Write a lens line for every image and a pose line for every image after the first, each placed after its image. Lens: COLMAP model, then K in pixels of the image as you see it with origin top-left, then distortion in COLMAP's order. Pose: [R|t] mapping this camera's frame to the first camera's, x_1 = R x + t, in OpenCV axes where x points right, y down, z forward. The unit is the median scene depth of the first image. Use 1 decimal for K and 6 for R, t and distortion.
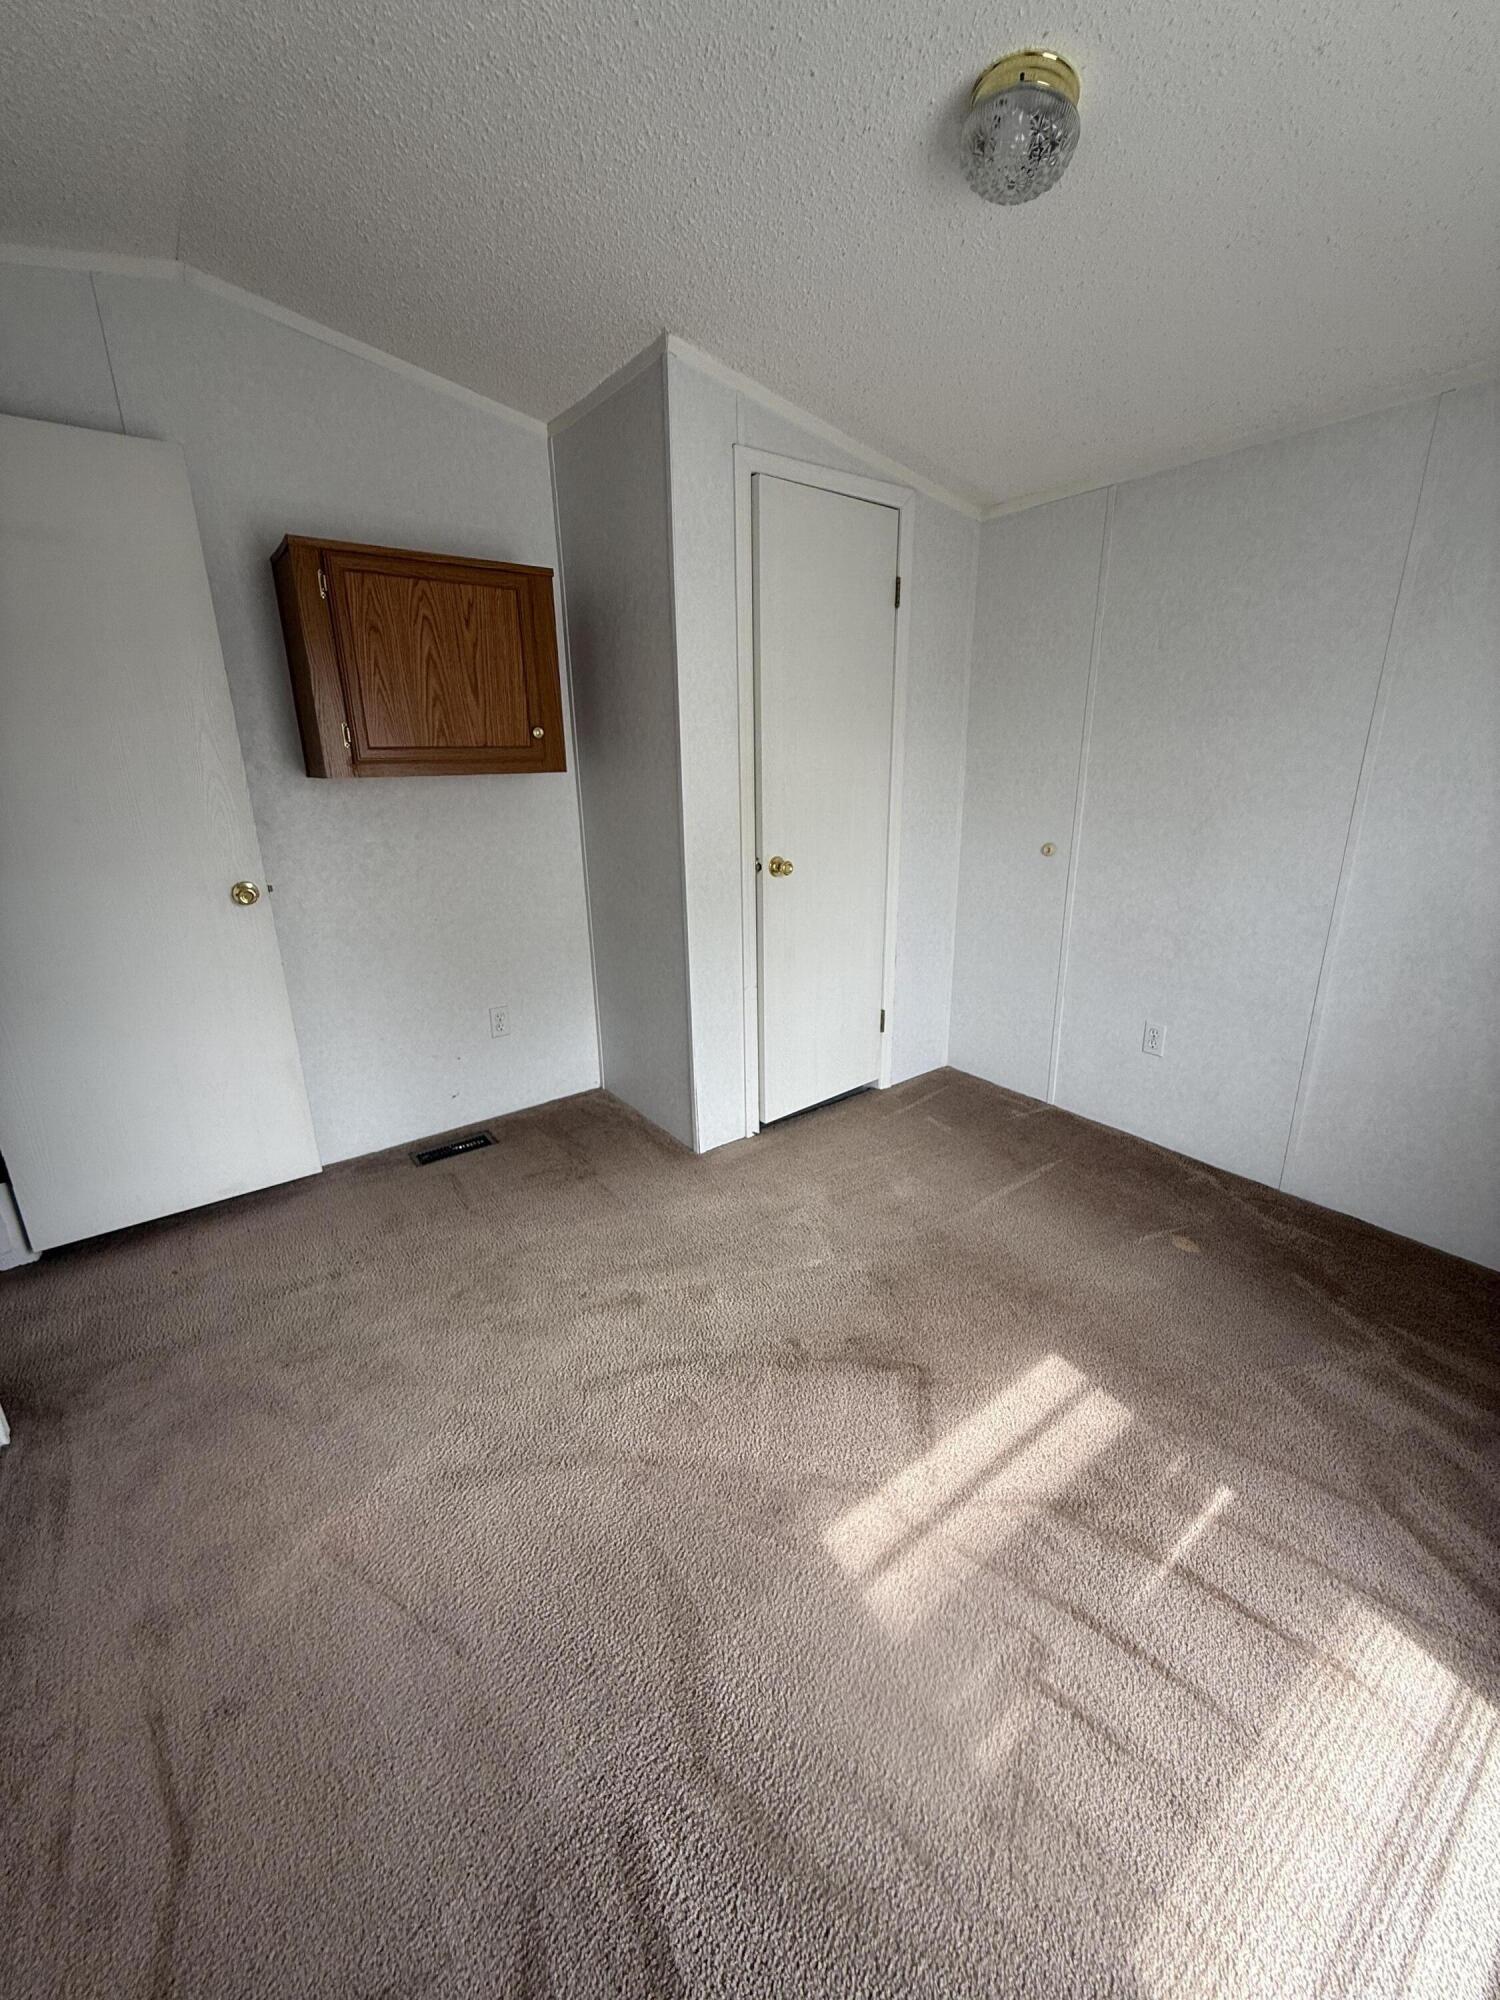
lens RADIAL K [[798.6, 0, 753.1], [0, 798.6, 992.7], [0, 0, 1]] dist [-0.000889, 0.000441]
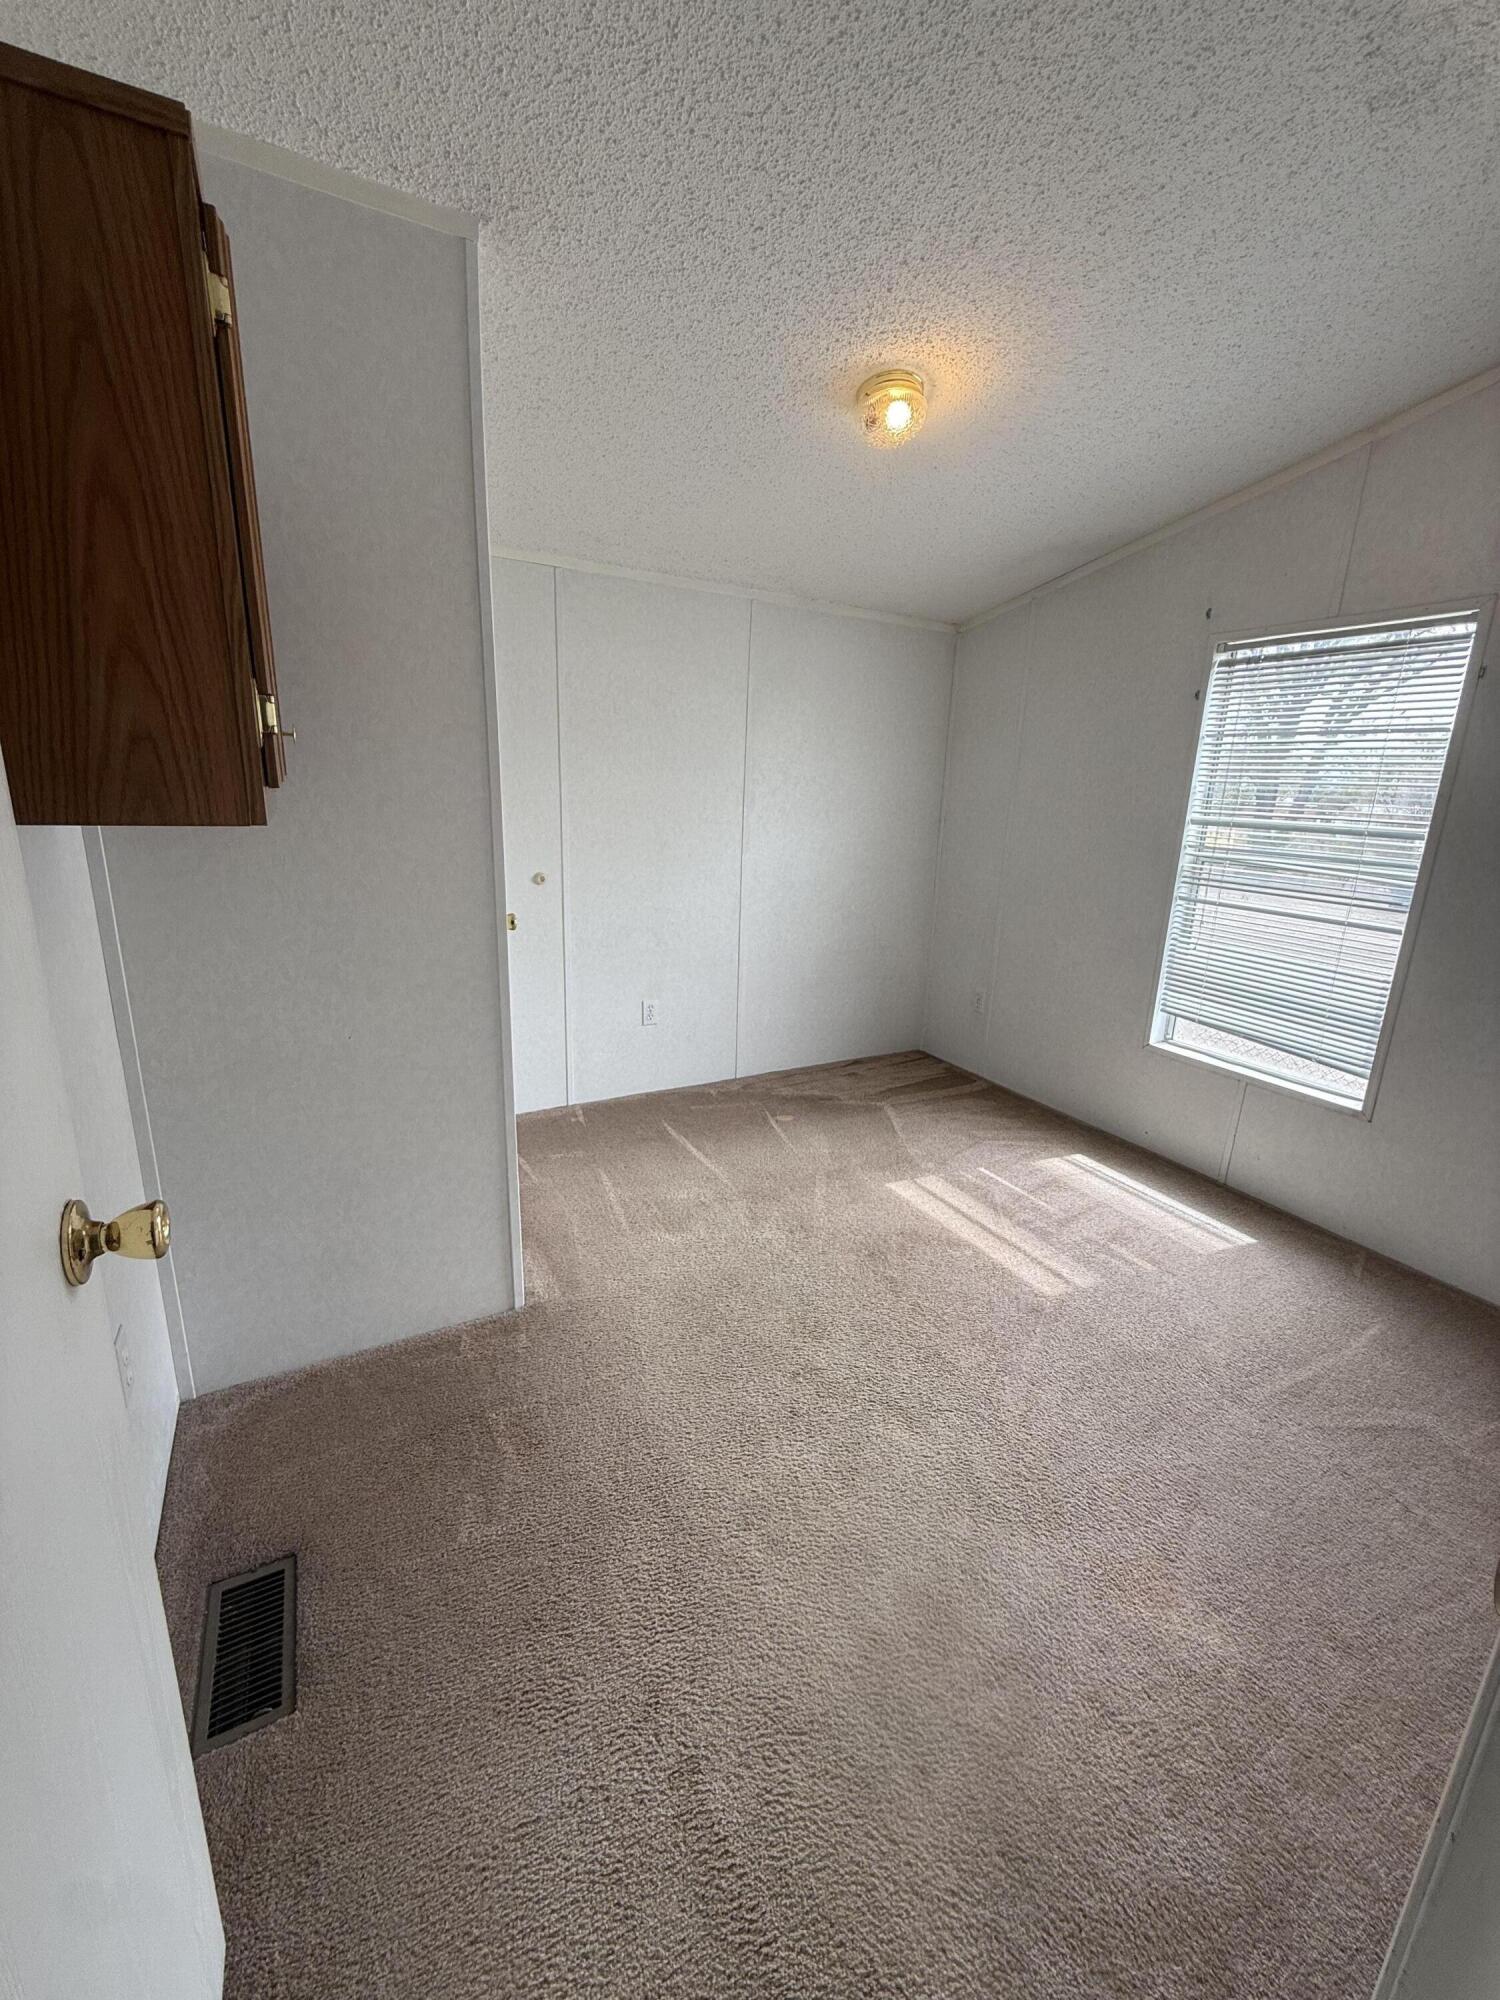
lens RADIAL K [[798.6, 0, 753.1], [0, 798.6, 992.7], [0, 0, 1]] dist [-0.000889, 0.000441]
pose [[0.123785, -0.225731, 0.966293, -1.096960], [0.251276, 0.949175, 0.189543, -0.267793], [-0.959968, 0.219343, 0.174214, 0.912811]]
